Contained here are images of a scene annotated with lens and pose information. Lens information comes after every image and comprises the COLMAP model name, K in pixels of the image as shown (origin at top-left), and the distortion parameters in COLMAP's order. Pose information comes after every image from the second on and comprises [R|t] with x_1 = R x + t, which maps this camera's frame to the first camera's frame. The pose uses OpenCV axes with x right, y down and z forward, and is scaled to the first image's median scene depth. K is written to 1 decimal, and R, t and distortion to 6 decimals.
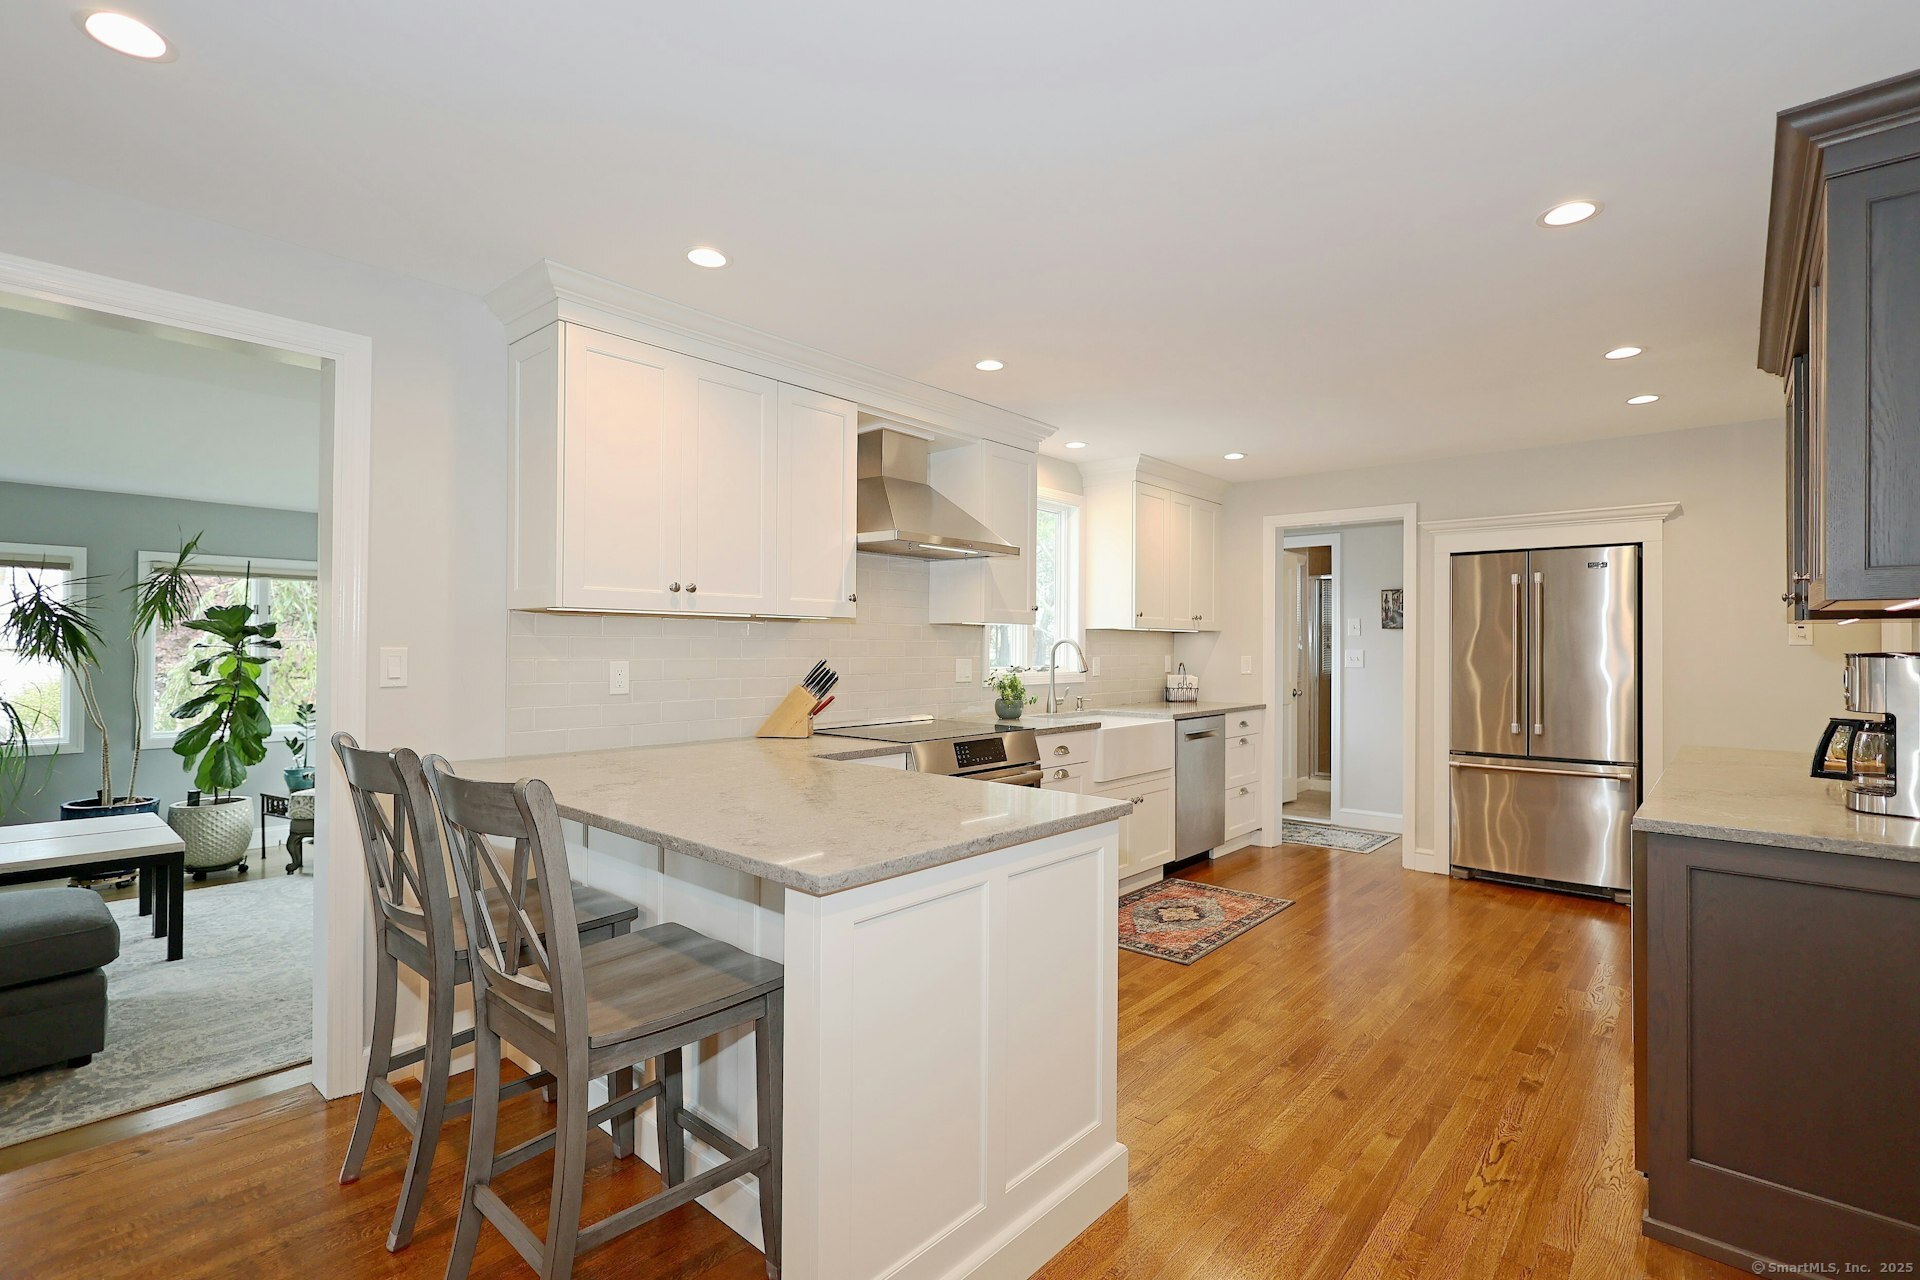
lens RADIAL K [[888.4, 0, 966.3], [0, 888.4, 638.0], [0, 0, 1]] dist [0.000687, 0.000321]
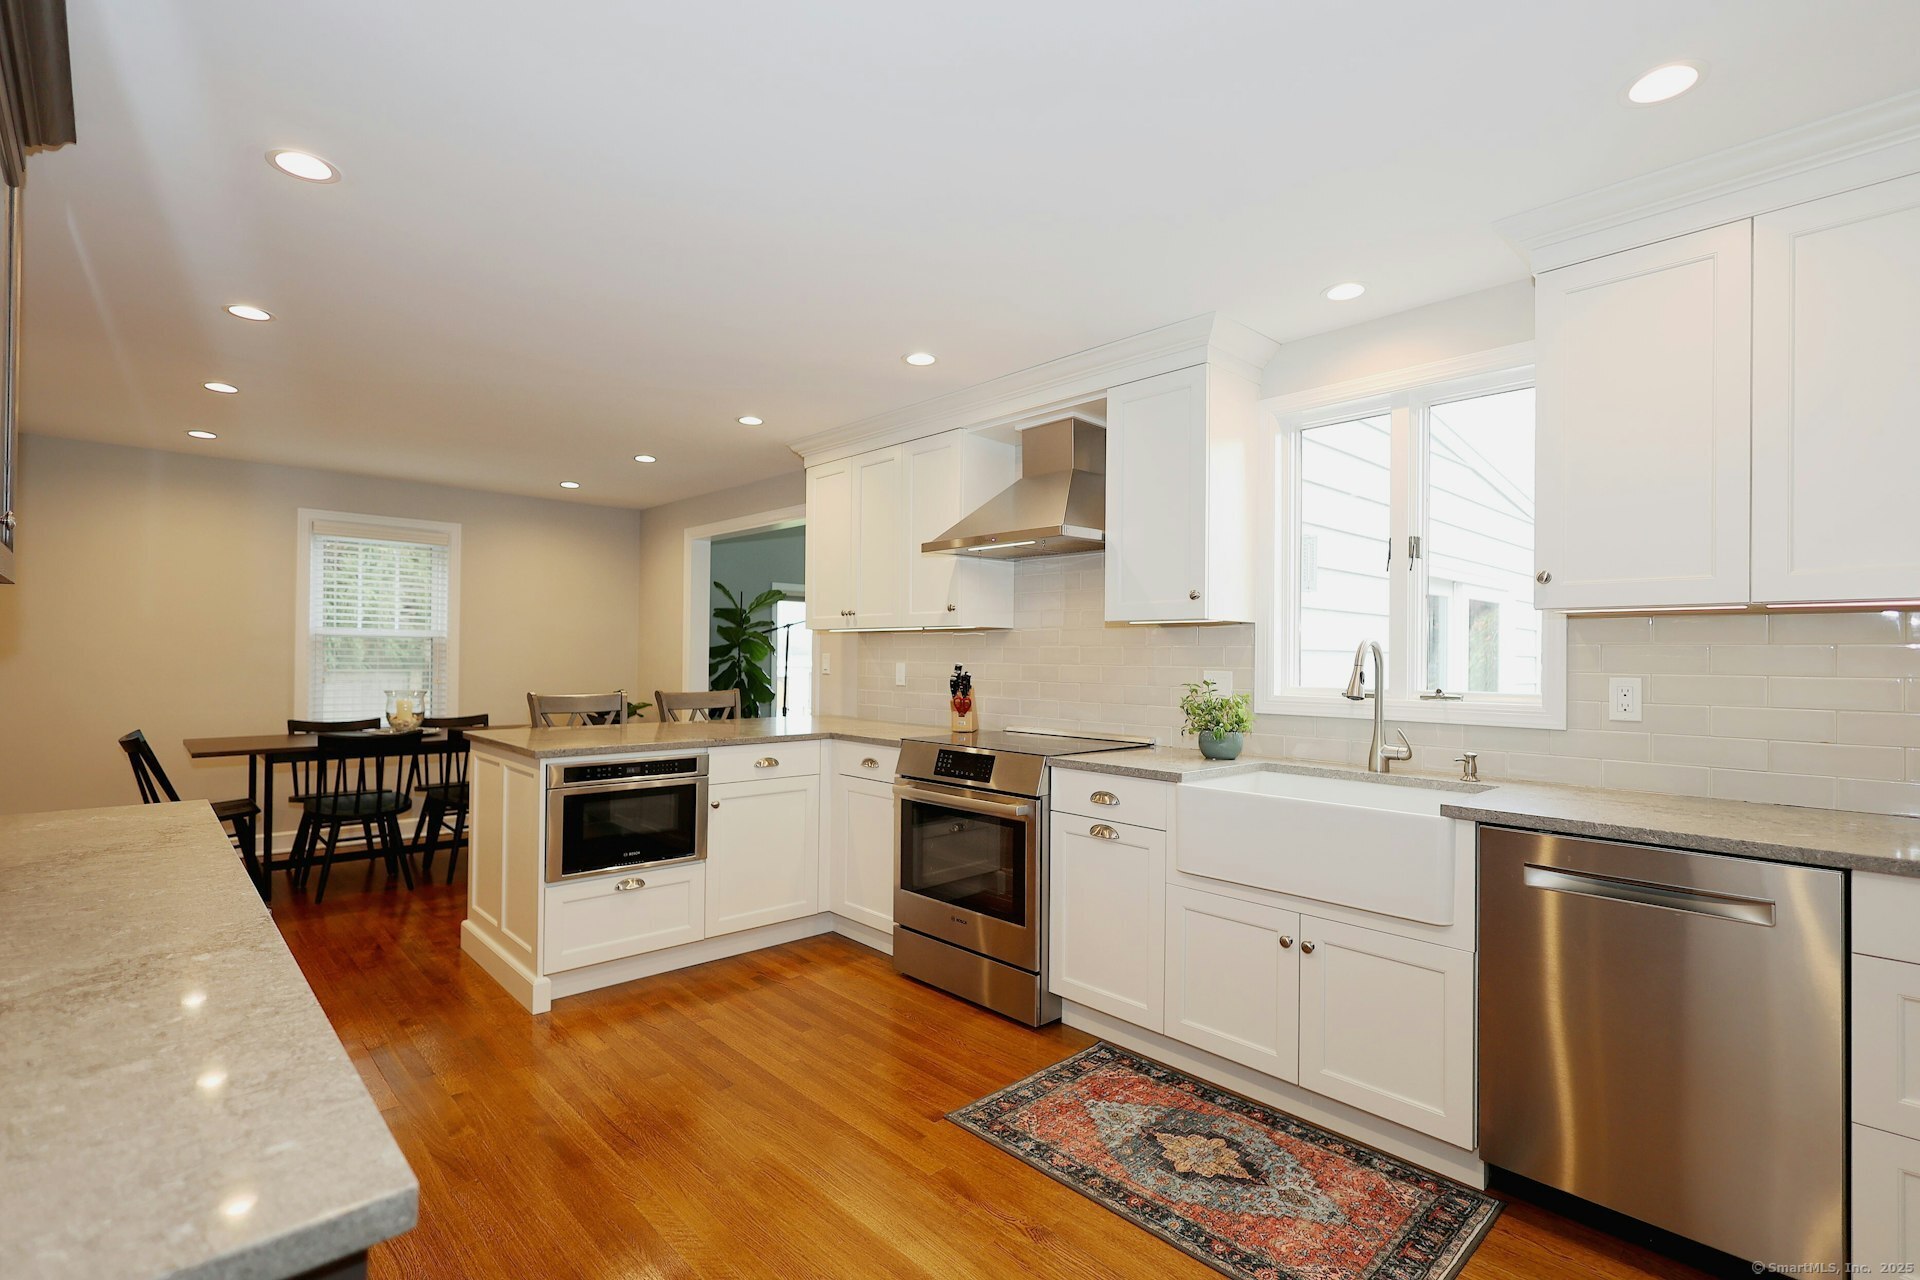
lens RADIAL K [[888.4, 0, 955.9], [0, 888.4, 649.6], [0, 0, 1]] dist [0.000687, 0.000321]
pose [[-0.098756, -0.016357, -0.994977, 0.804131], [-0.001508, 0.999866, -0.016288, 0.020356], [0.995111, -0.000108, -0.098768, 0.933172]]
